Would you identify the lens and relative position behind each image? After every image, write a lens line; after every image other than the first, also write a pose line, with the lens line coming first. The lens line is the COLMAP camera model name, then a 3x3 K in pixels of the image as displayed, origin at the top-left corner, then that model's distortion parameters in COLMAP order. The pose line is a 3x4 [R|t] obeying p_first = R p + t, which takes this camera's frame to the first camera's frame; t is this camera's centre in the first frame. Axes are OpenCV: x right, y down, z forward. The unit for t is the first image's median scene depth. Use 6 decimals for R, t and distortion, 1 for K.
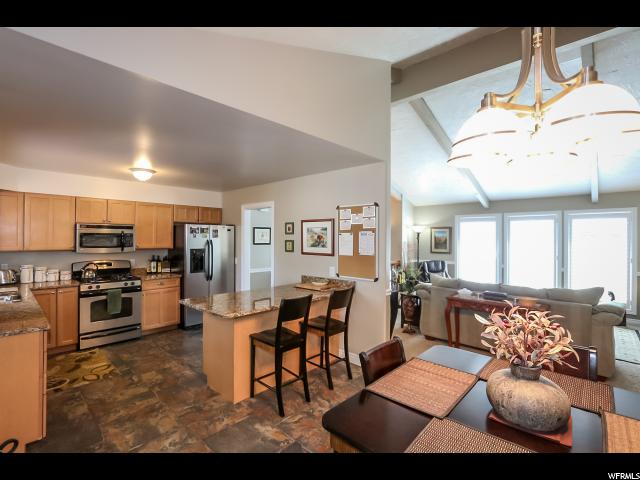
lens RADIAL K [[304.1, 0, 302.6], [0, 304.1, 245.0], [0, 0, 1]] dist [-0.006778, 0.004481]
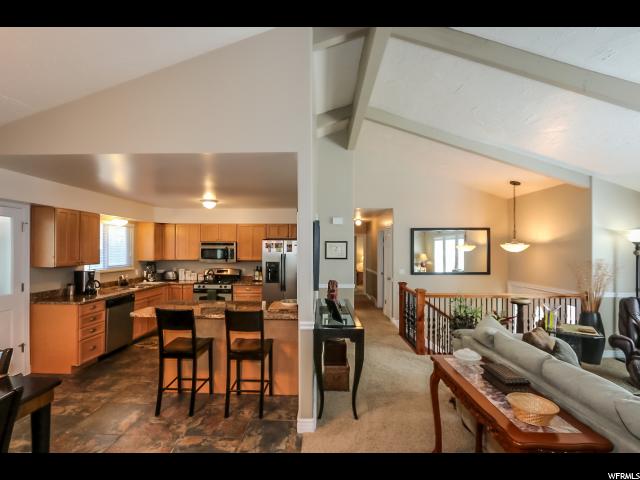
lens RADIAL K [[304.1, 0, 303.2], [0, 304.1, 250.1], [0, 0, 1]] dist [-0.006778, 0.004481]
pose [[0.675688, -0.001787, -0.737186, 0.715392], [-0.019160, 0.999617, -0.019985, -0.013072], [0.736939, 0.027628, 0.675394, 0.409576]]
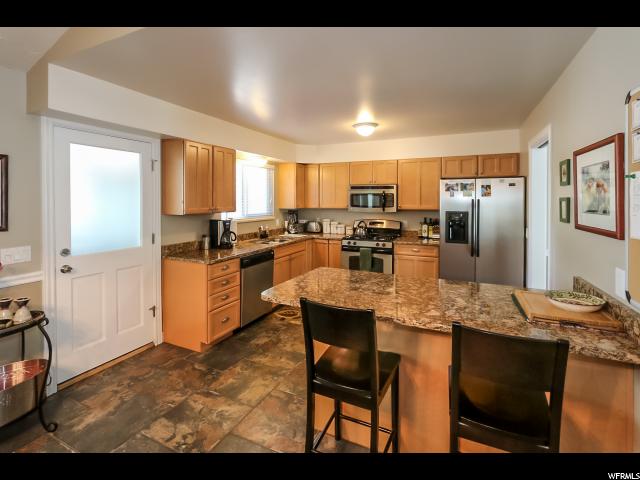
lens RADIAL K [[304.1, 0, 311.7], [0, 304.1, 203.5], [0, 0, 1]] dist [-0.006778, 0.004481]
pose [[0.332185, 0.004518, -0.943204, 0.307298], [-0.021849, 0.999757, -0.002906, 0.003631], [0.942961, 0.021573, 0.332203, 0.527881]]
